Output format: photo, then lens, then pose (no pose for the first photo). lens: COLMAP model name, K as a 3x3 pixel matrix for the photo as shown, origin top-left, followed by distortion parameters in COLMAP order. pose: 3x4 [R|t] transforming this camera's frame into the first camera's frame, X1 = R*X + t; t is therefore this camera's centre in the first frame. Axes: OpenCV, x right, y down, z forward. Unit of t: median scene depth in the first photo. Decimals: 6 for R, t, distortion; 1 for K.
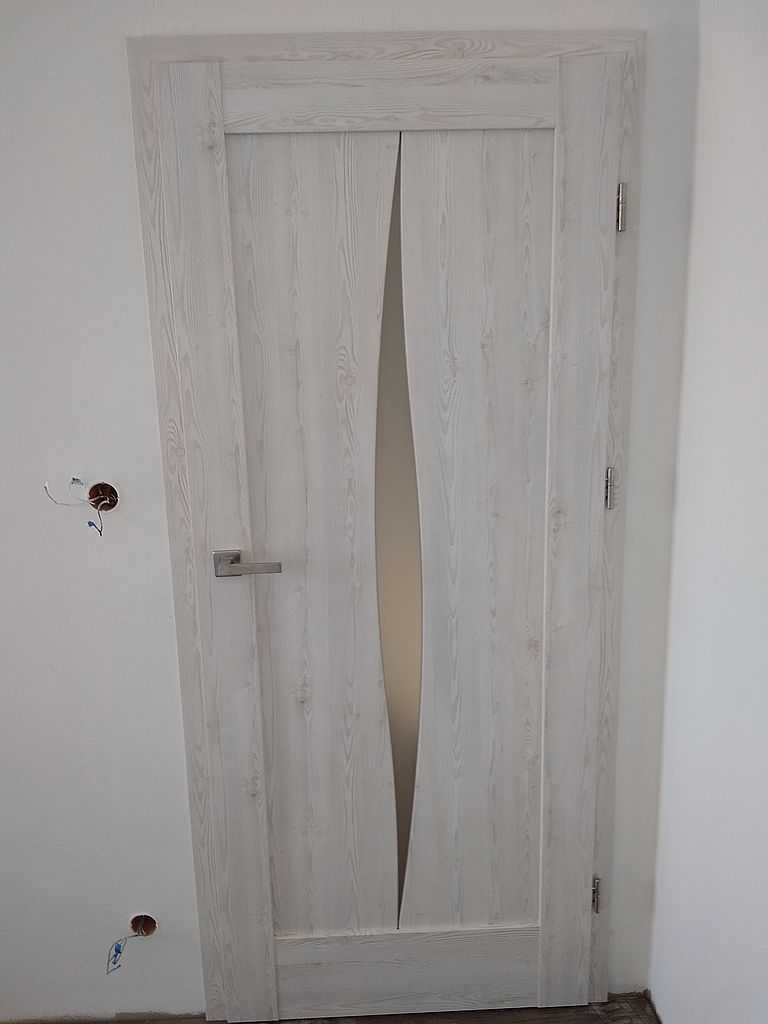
lens RADIAL K [[826.4, 0, 379.1], [0, 826.4, 526.5], [0, 0, 1]] dist [0.094592, -0.156759]
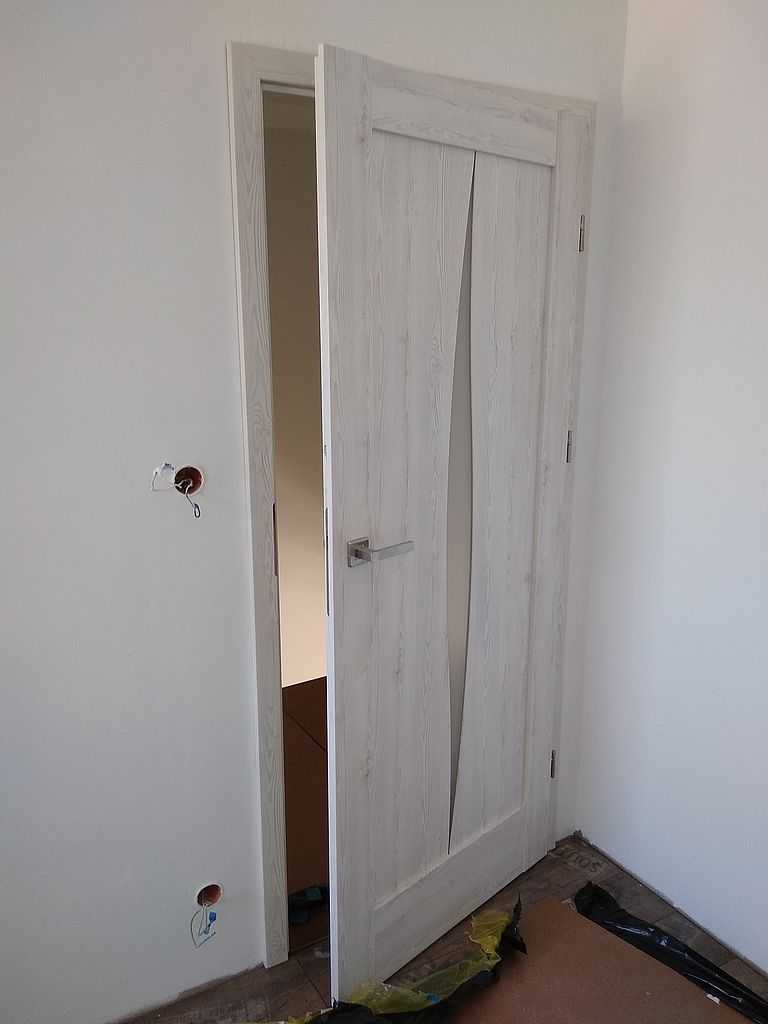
lens RADIAL K [[826.4, 0, 379.1], [0, 826.4, 526.5], [0, 0, 1]] dist [0.094592, -0.156759]
pose [[0.726262, -0.147652, 0.671374, -0.864010], [0.140805, 0.987905, 0.064949, -0.050015], [-0.672843, 0.047363, 0.738268, 0.243837]]
